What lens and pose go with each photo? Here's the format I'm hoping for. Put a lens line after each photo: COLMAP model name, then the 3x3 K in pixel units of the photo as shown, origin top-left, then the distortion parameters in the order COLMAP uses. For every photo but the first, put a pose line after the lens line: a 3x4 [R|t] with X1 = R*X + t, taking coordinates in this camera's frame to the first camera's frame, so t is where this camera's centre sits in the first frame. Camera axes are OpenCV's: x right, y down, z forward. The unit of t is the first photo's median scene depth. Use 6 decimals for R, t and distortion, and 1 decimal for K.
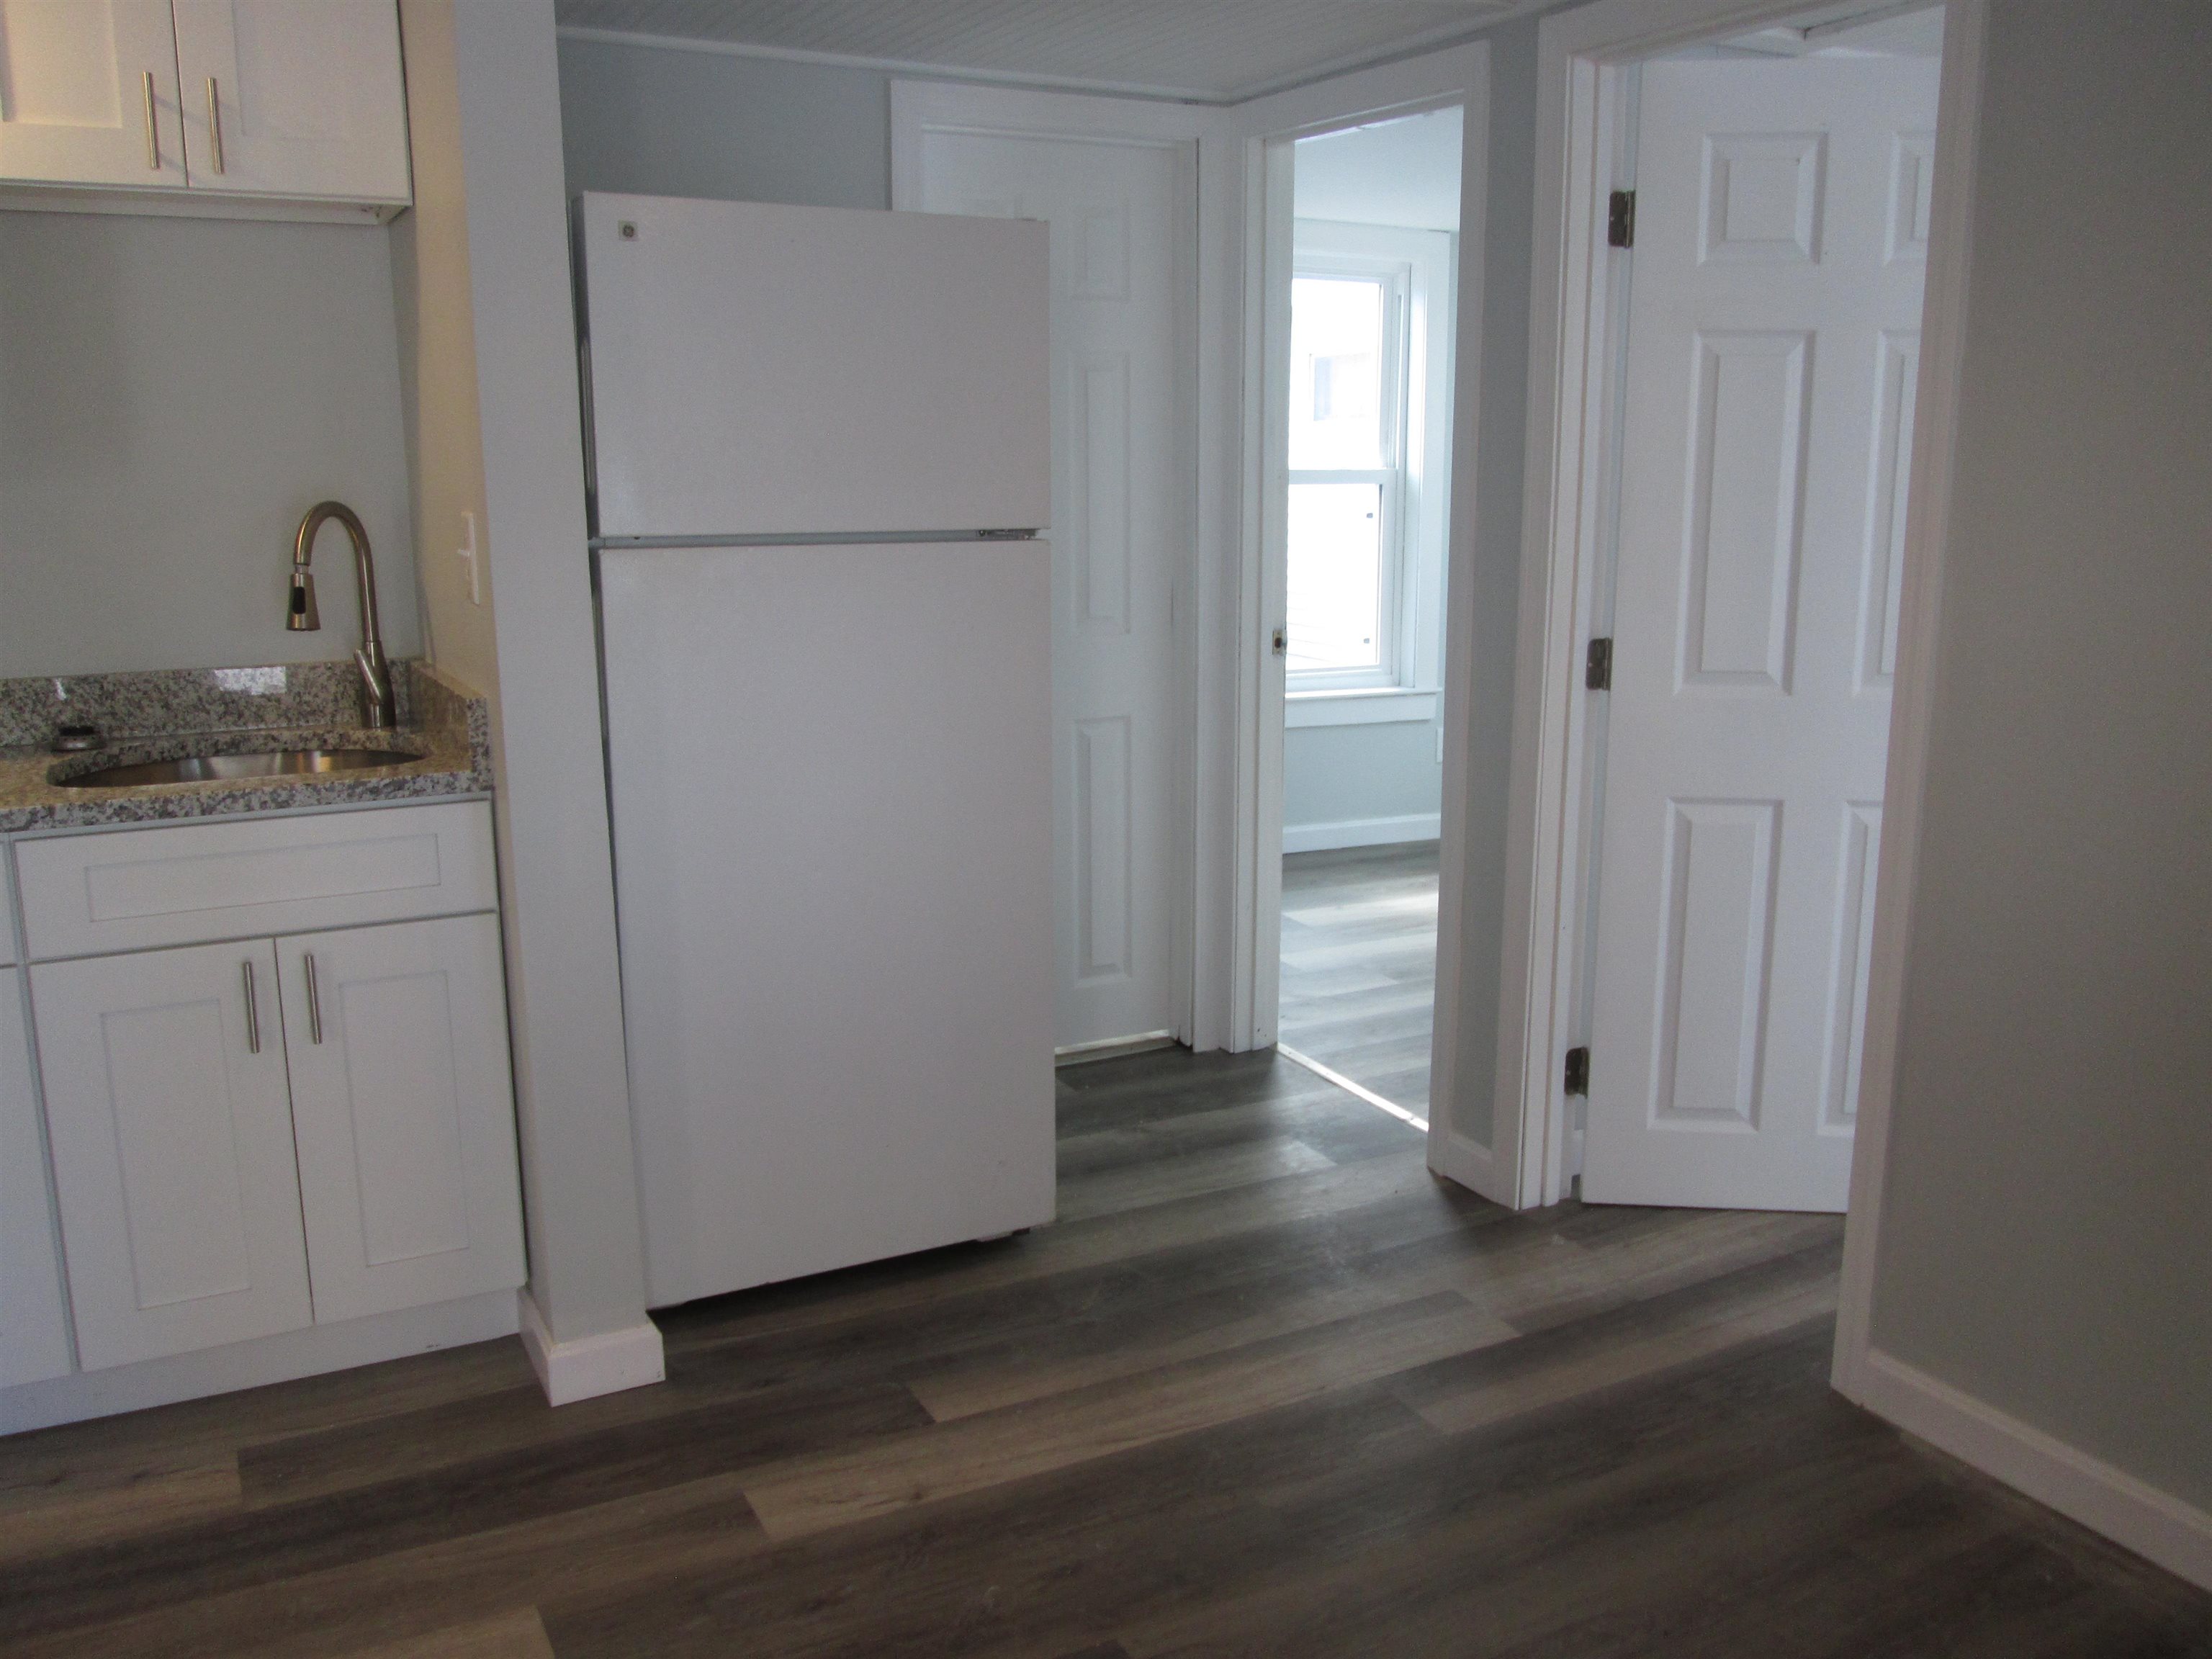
lens RADIAL K [[1832.2, 0, 1098.3], [0, 1832.2, 831.9], [0, 0, 1]] dist [-0.054729, 0.030467]
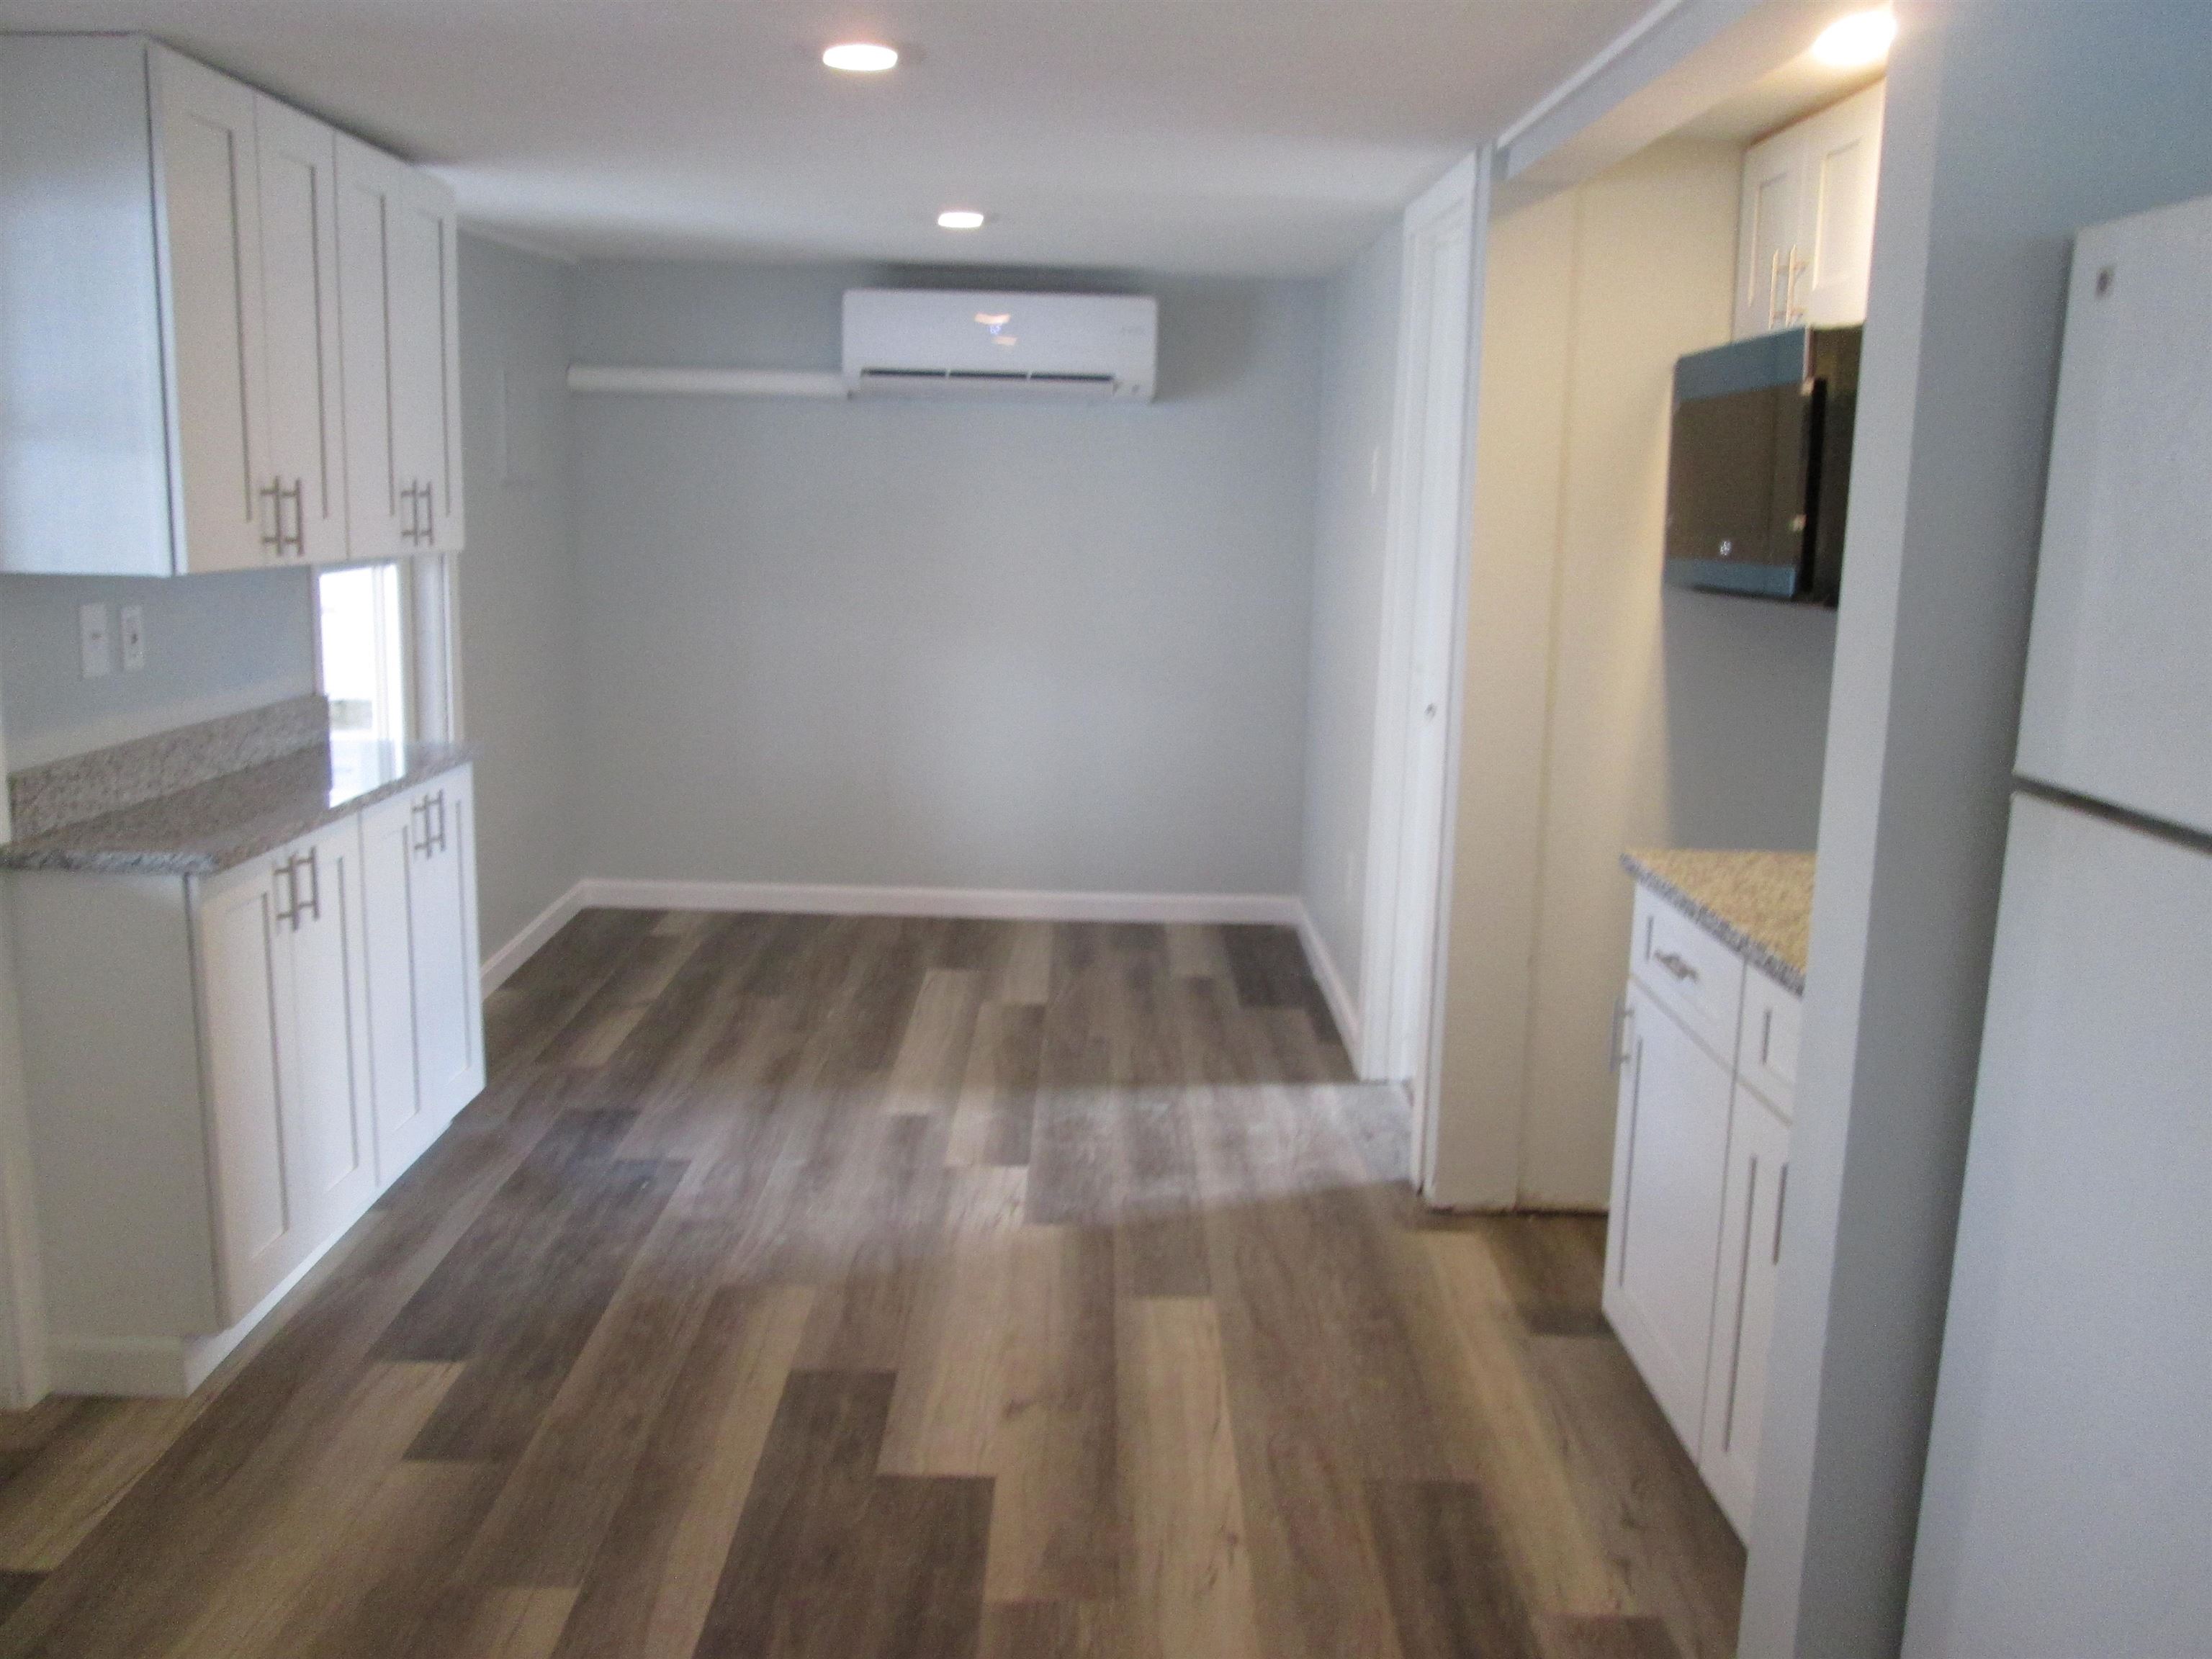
lens RADIAL K [[1832.2, 0, 1097.4], [0, 1832.2, 834.3], [0, 0, 1]] dist [-0.054729, 0.030467]
pose [[-0.471009, 0.155133, -0.868380, 0.388763], [-0.193559, 0.942249, 0.273316, -0.228711], [0.860631, 0.296817, -0.413780, 0.901885]]
